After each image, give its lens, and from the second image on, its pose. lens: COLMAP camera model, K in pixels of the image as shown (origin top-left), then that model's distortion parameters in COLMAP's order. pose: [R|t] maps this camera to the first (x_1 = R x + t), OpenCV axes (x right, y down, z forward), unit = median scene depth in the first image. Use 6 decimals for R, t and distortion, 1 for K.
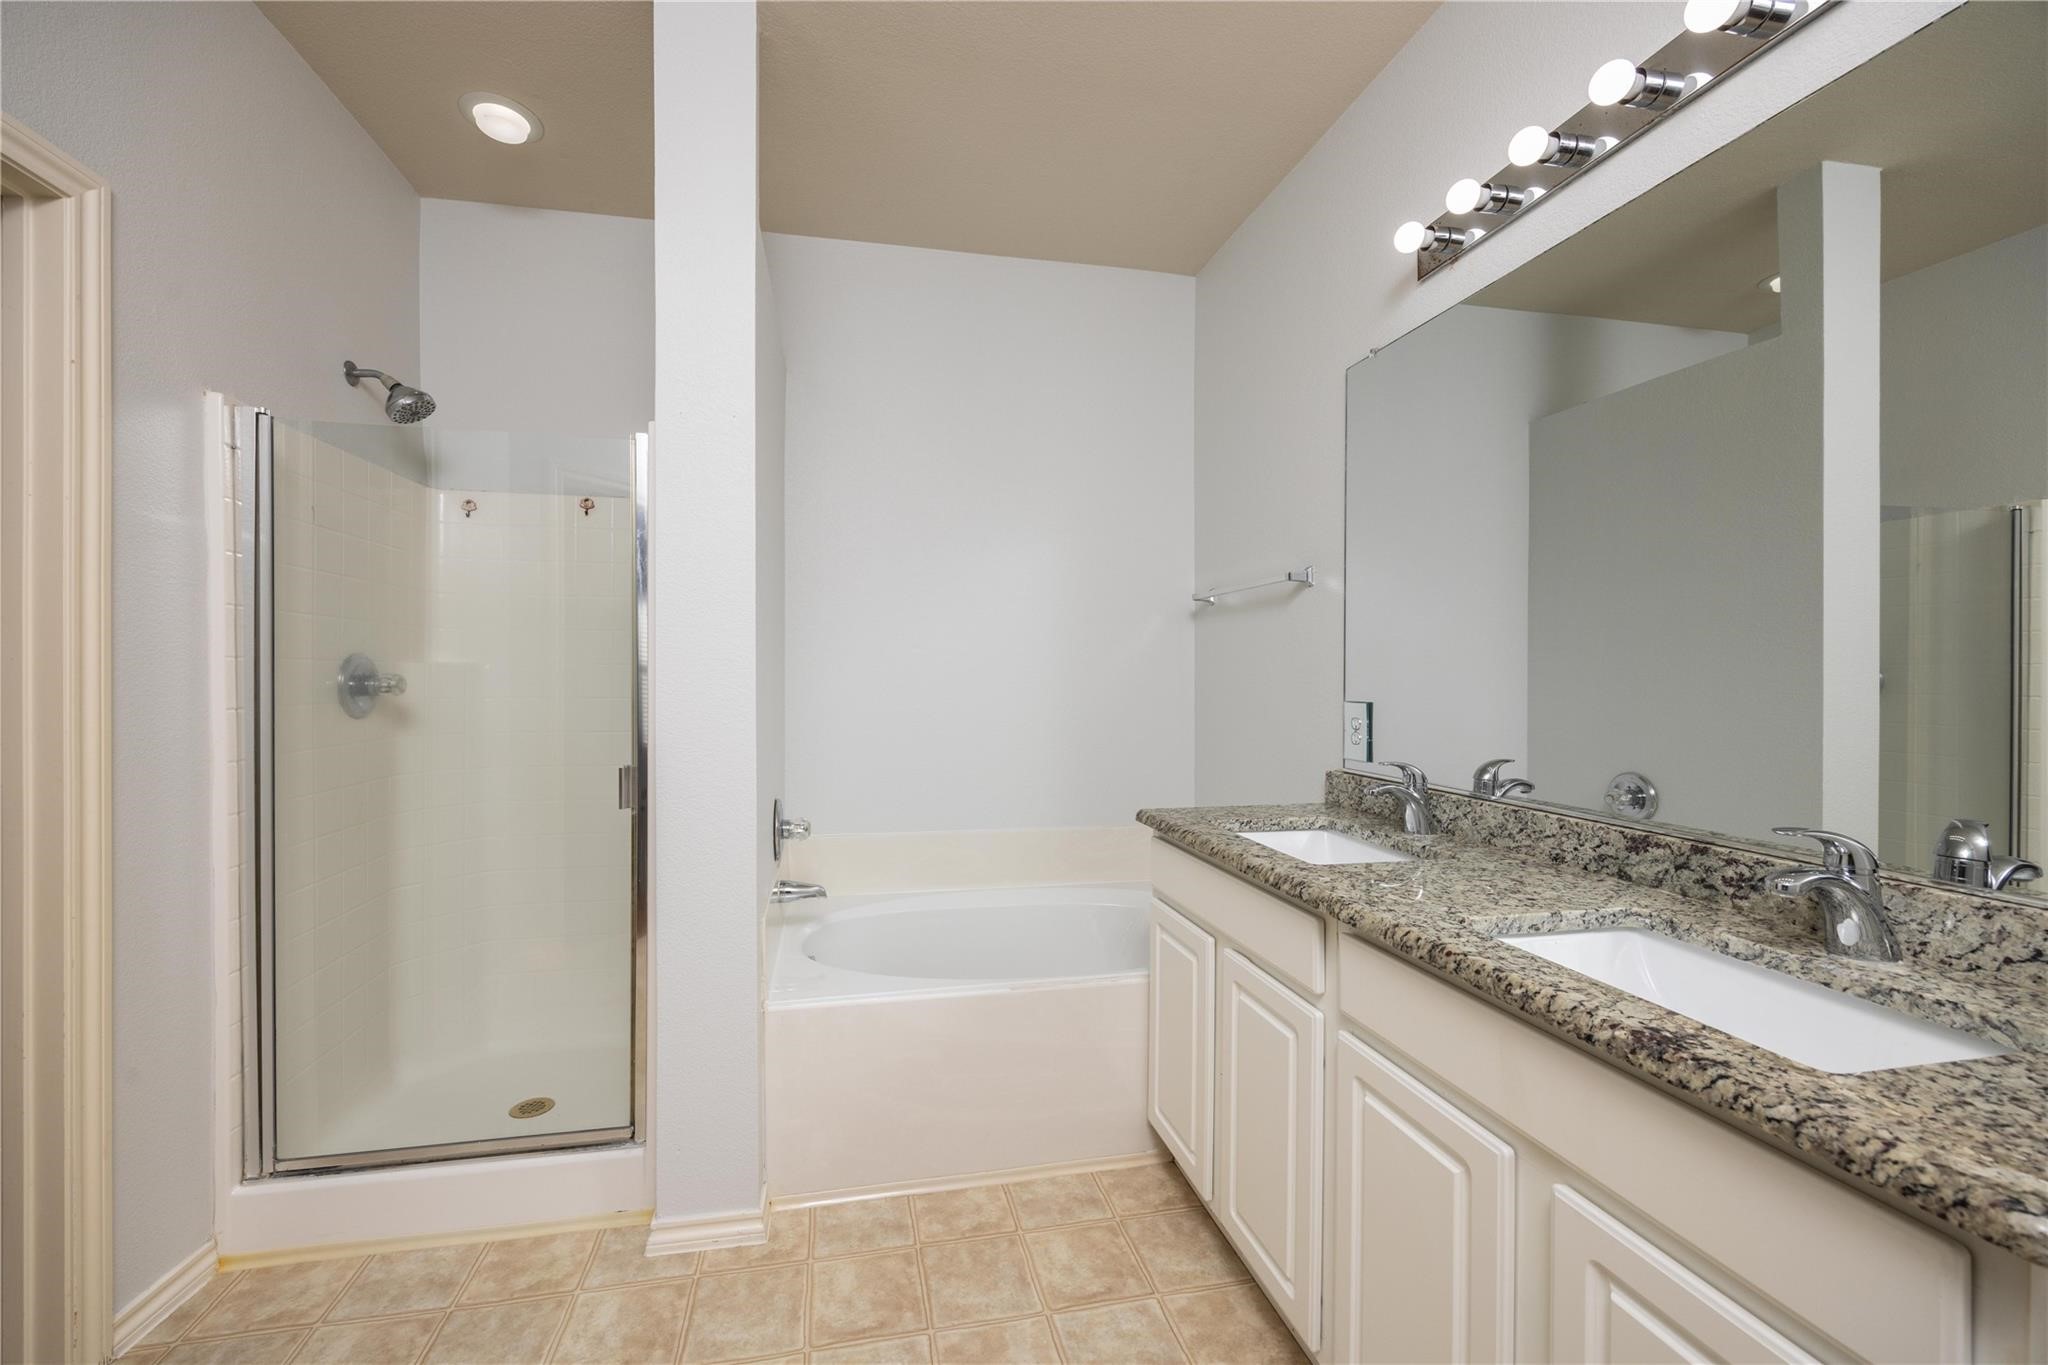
lens RADIAL K [[812.0, 0, 1015.0], [0, 812.0, 678.2], [0, 0, 1]] dist [0.002068, -0.000029]
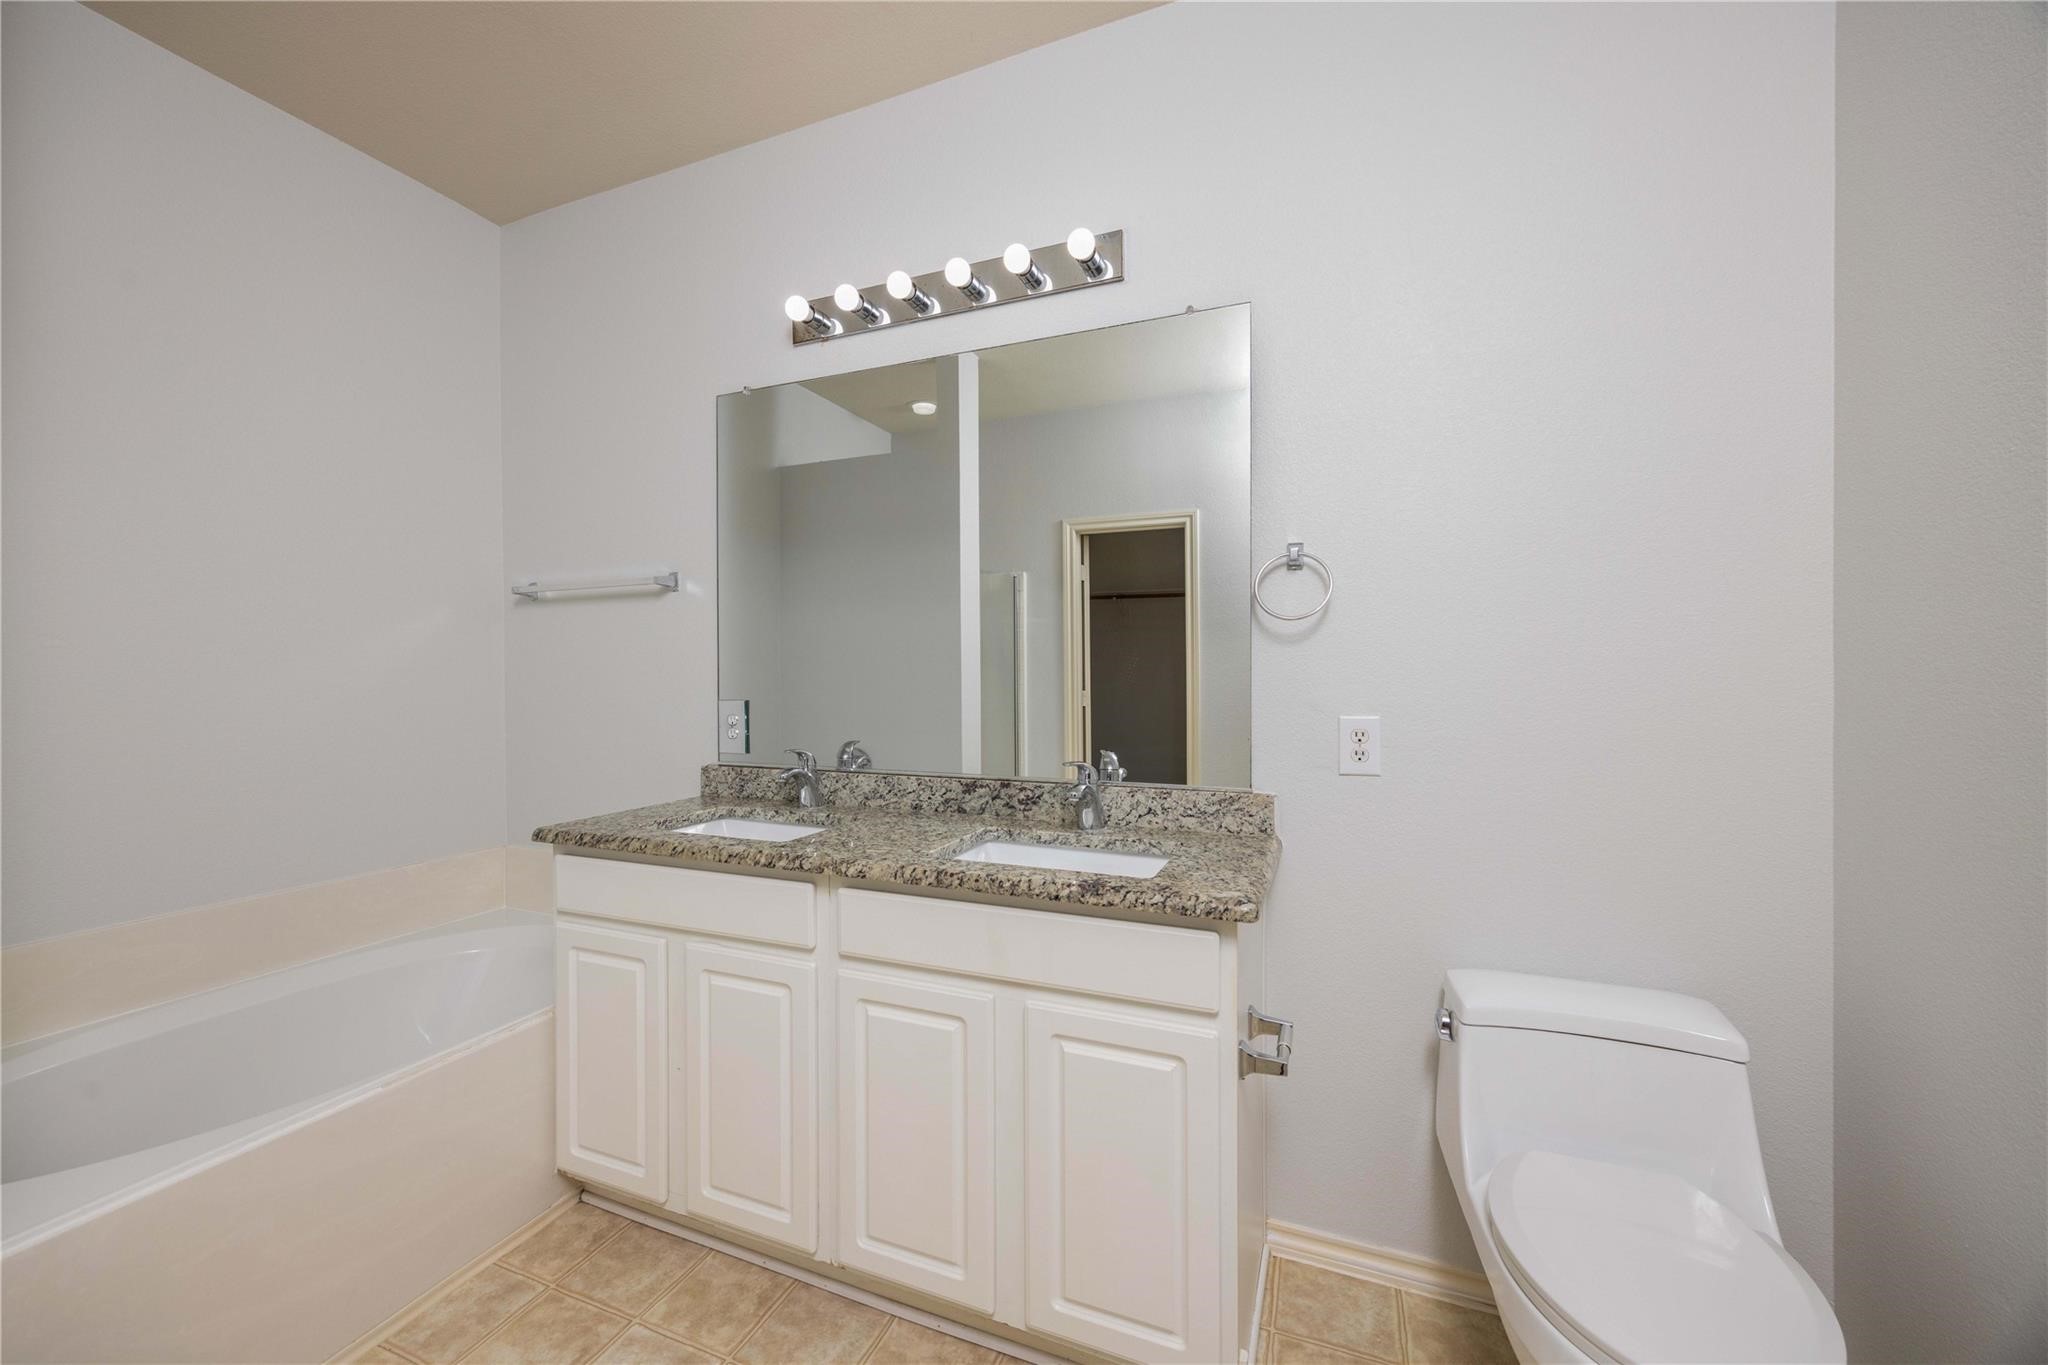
lens RADIAL K [[812.0, 0, 1012.2], [0, 812.0, 678.3], [0, 0, 1]] dist [0.002068, -0.000029]
pose [[0.554117, -0.008454, 0.832396, -0.393376], [0.008463, 0.999954, 0.004522, -0.003542], [-0.832396, 0.004539, 0.554163, 0.094334]]
